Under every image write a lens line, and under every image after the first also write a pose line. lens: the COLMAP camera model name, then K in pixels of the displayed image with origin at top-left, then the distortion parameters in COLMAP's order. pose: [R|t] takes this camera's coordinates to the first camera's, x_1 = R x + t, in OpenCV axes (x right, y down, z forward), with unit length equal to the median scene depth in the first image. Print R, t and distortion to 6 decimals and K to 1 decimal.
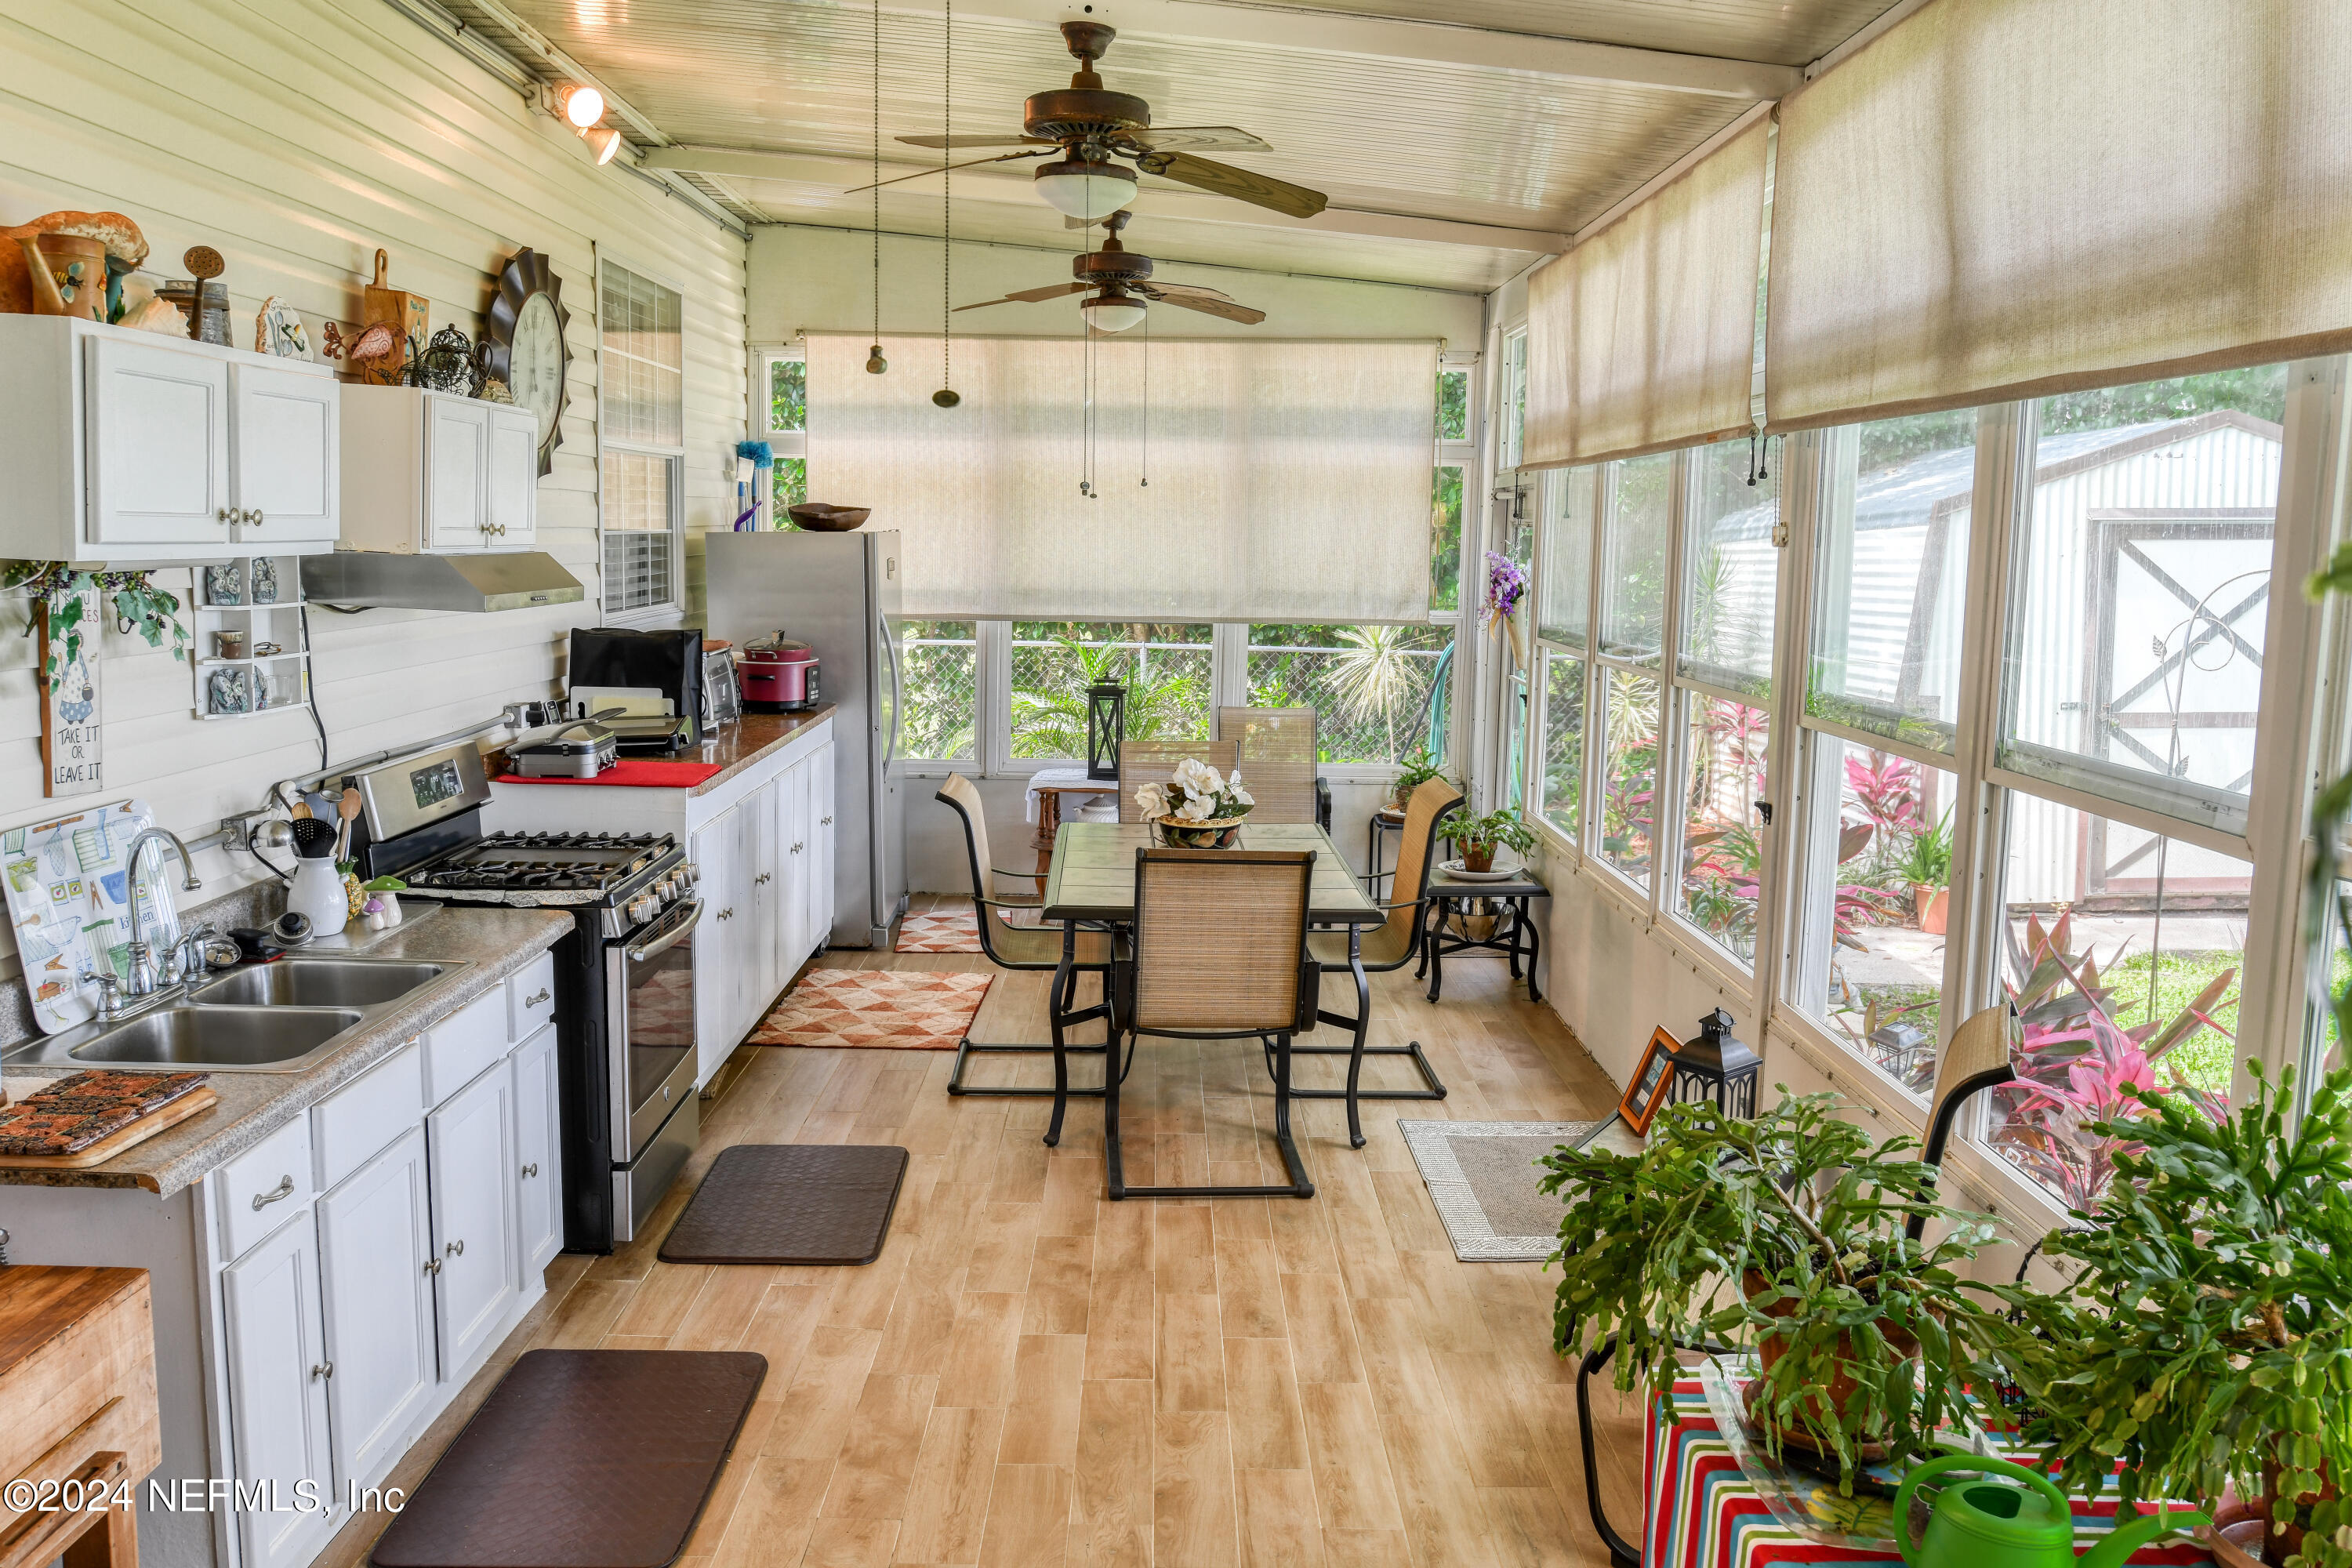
lens RADIAL K [[1923.2, 0, 1173.0], [0, 1923.2, 883.3], [0, 0, 1]] dist [-0.046690, 0.004238]
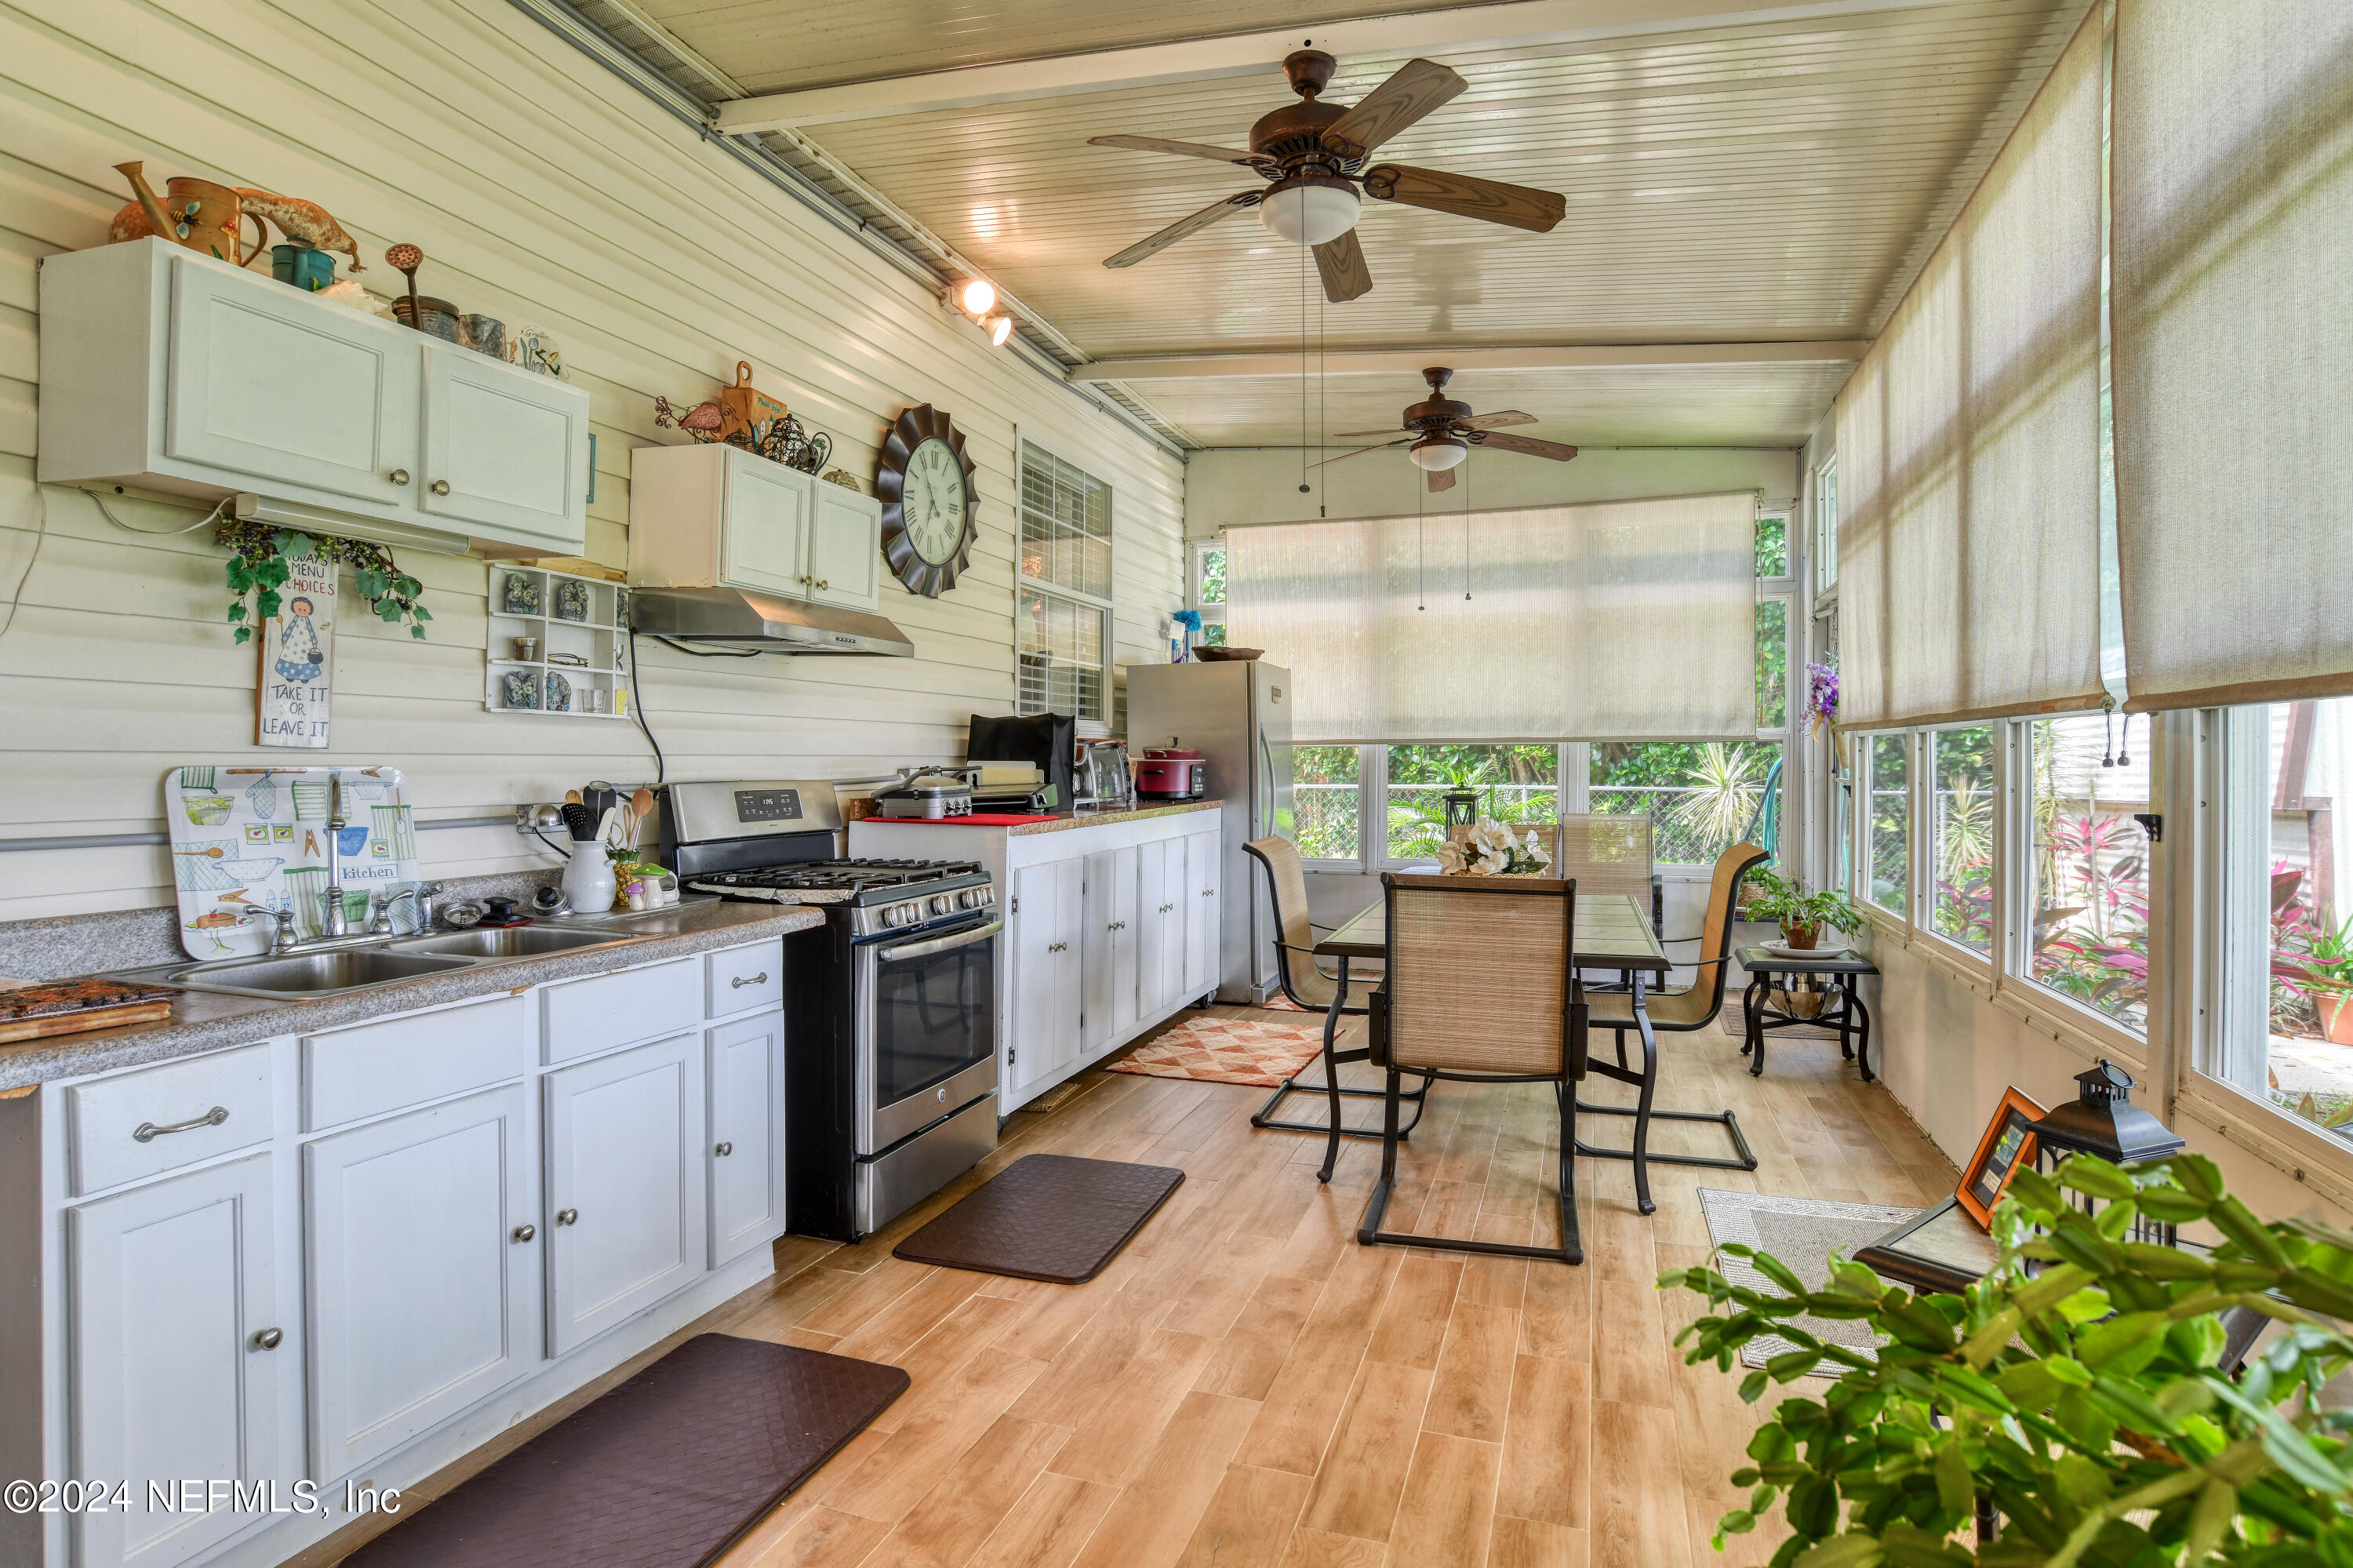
lens RADIAL K [[1267.4, 0, 1138.0], [0, 1267.4, 791.6], [0, 0, 1]] dist [-0.060111, 0.030910]
pose [[0.936025, -0.009022, -0.351818, 0.080109], [-0.048629, 0.986766, -0.154685, 0.040425], [0.348558, 0.161898, 0.923199, 0.316439]]
